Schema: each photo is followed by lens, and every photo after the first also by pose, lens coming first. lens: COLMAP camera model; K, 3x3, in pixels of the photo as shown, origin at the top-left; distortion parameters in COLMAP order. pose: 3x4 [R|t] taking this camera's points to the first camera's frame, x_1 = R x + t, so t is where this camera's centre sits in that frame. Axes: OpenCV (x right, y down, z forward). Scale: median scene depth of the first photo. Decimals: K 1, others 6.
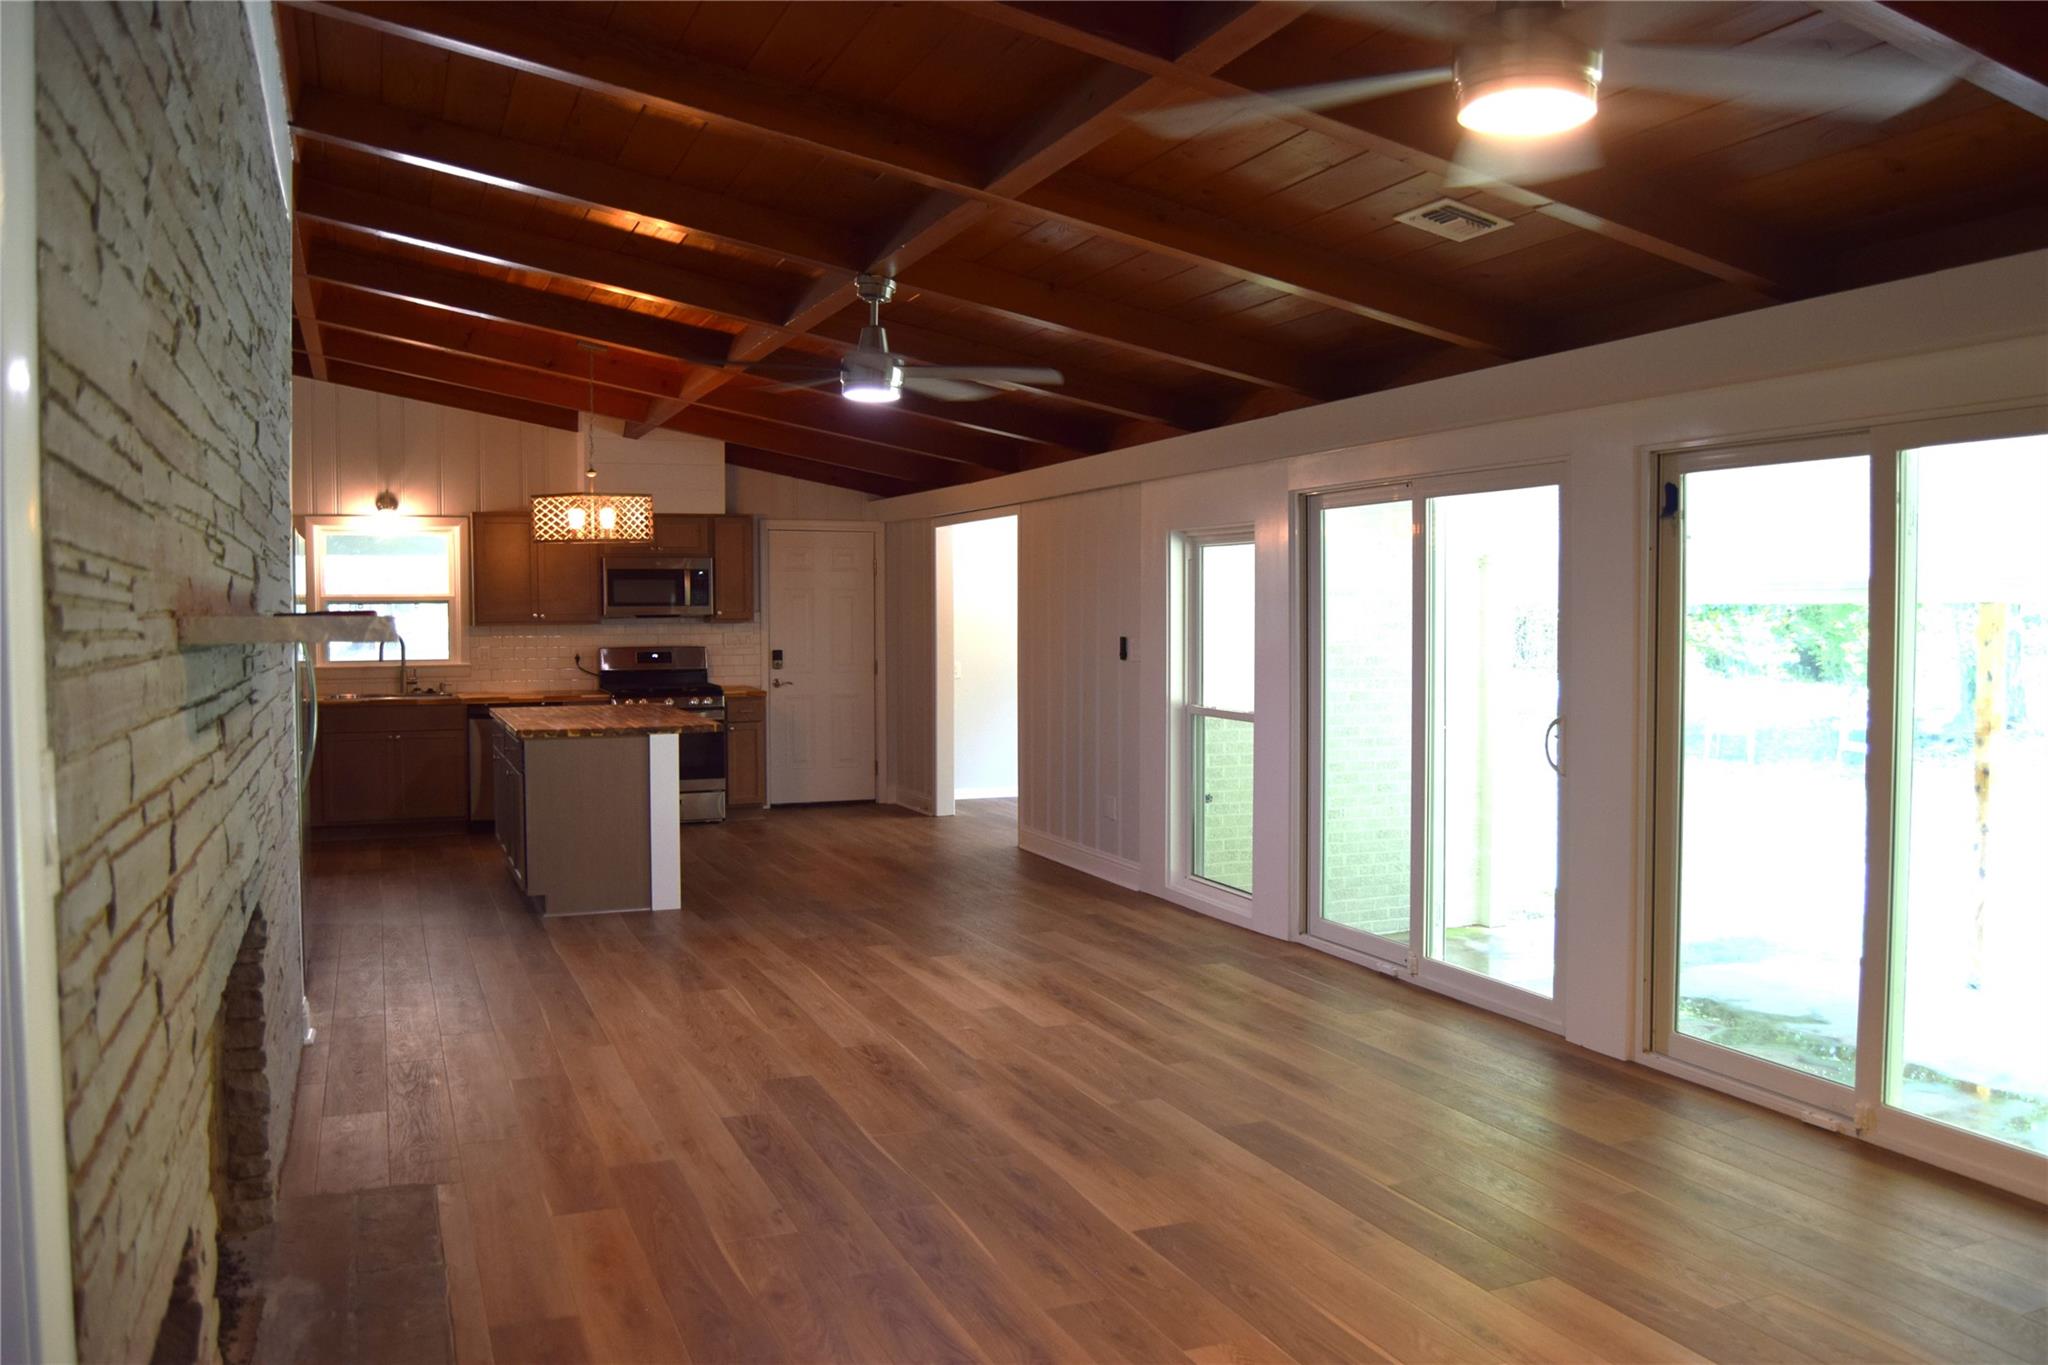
lens RADIAL K [[1611.2, 0, 1041.5], [0, 1611.2, 689.7], [0, 0, 1]] dist [-0.095792, 0.041058]
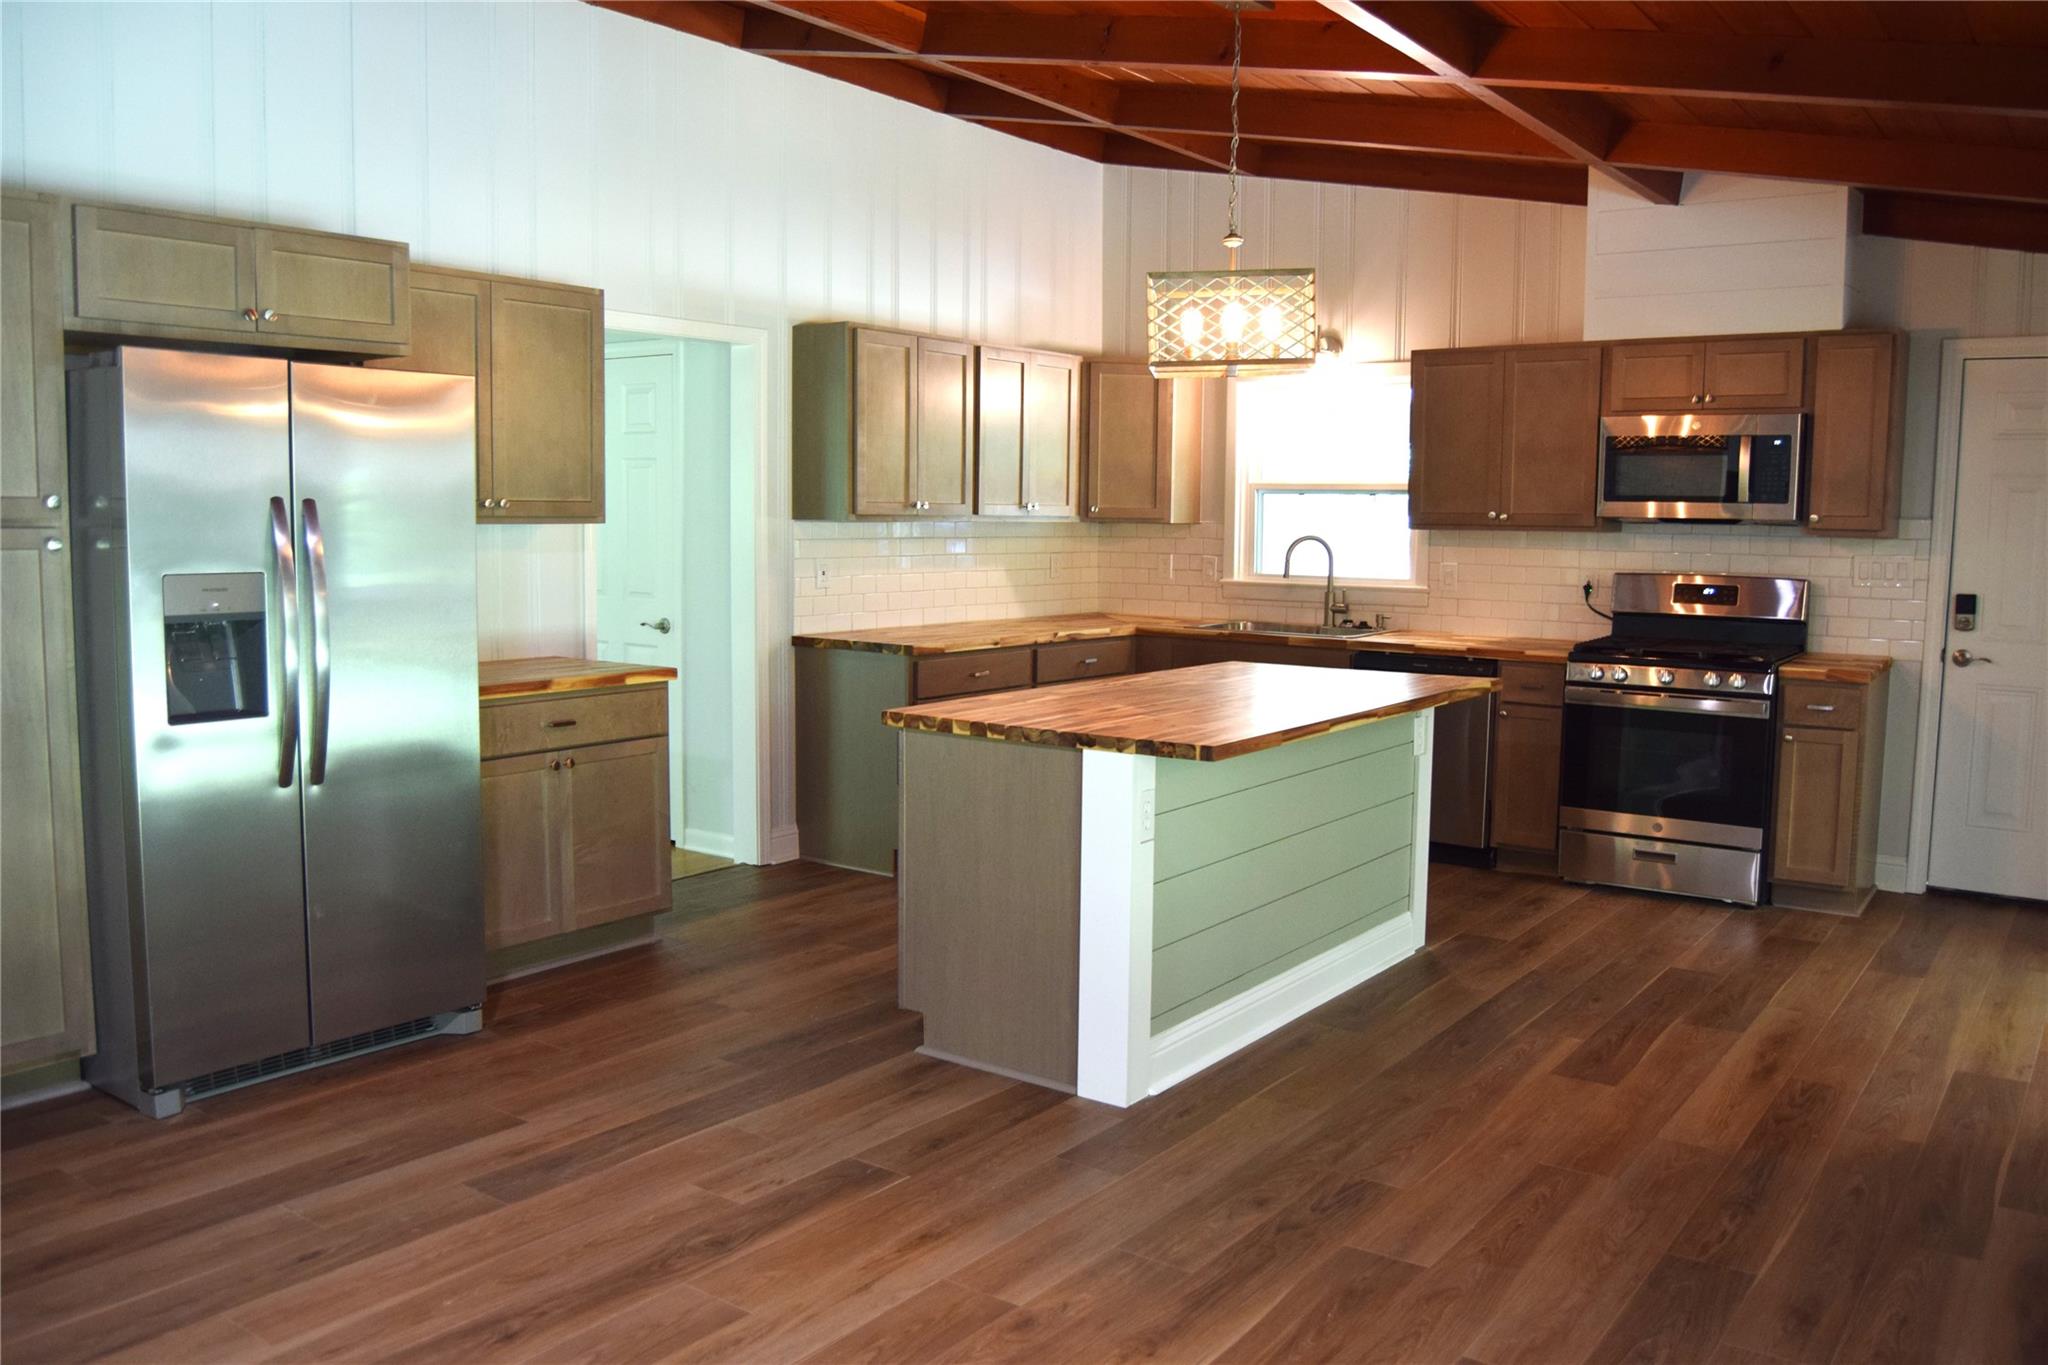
lens RADIAL K [[1611.2, 0, 1045.9], [0, 1611.2, 689.4], [0, 0, 1]] dist [-0.095792, 0.041058]
pose [[0.524063, 0.103425, -0.845376, 0.242165], [-0.056353, 0.994635, 0.086752, -0.047387], [0.849813, 0.002176, 0.527080, 1.080177]]
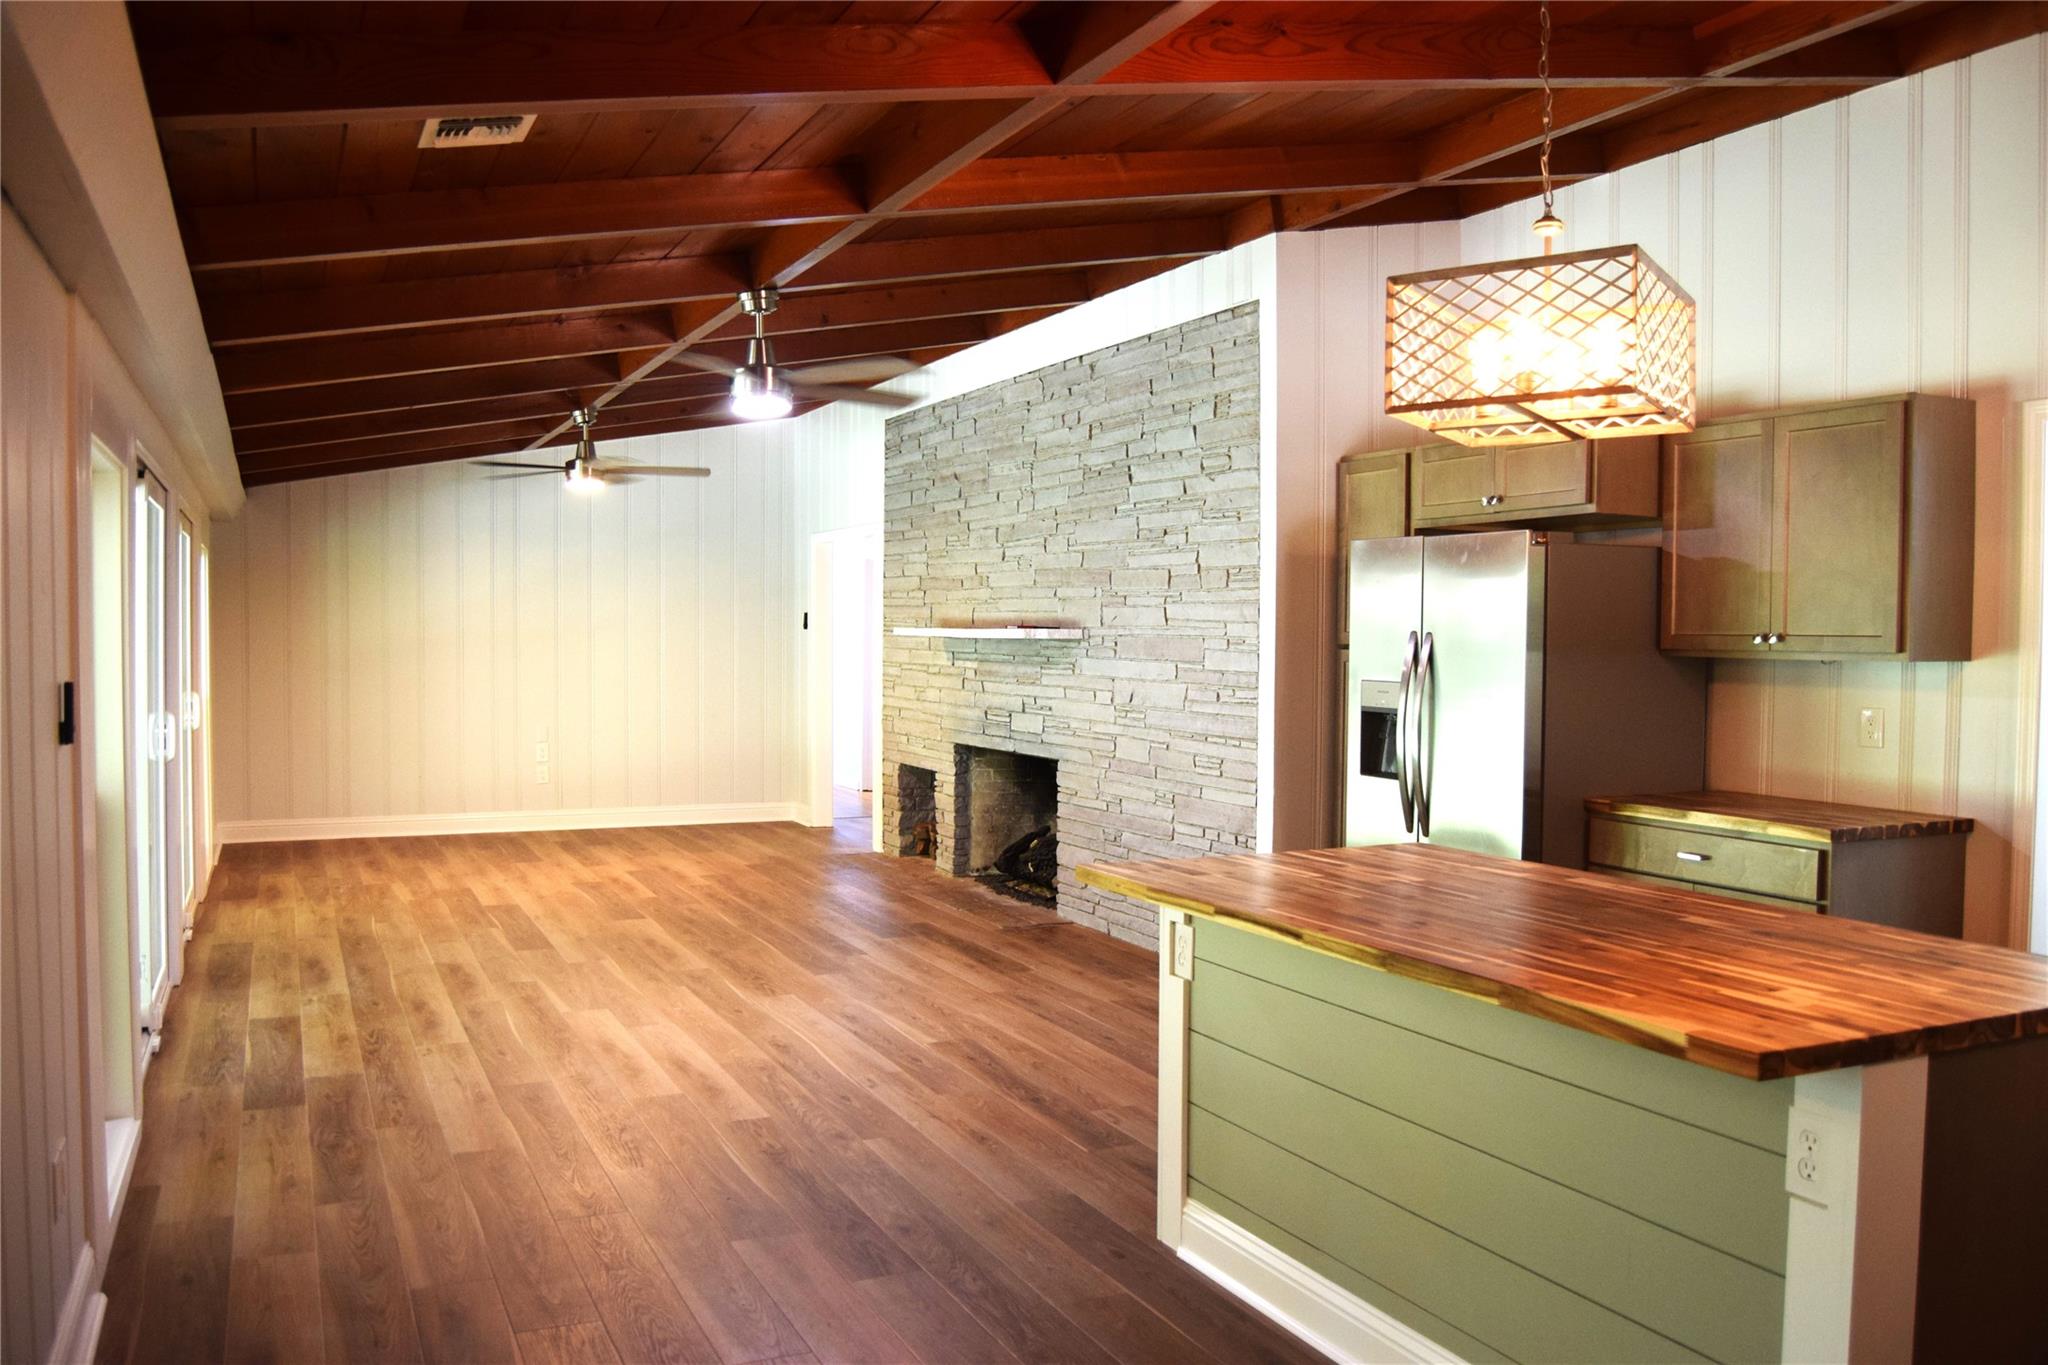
lens RADIAL K [[1611.2, 0, 1039.0], [0, 1611.2, 682.7], [0, 0, 1]] dist [-0.095792, 0.041058]
pose [[-0.998638, -0.003781, -0.052041, -0.245703], [-0.007947, 0.996756, 0.080085, -0.101443], [0.051569, 0.080390, -0.995429, 2.184476]]
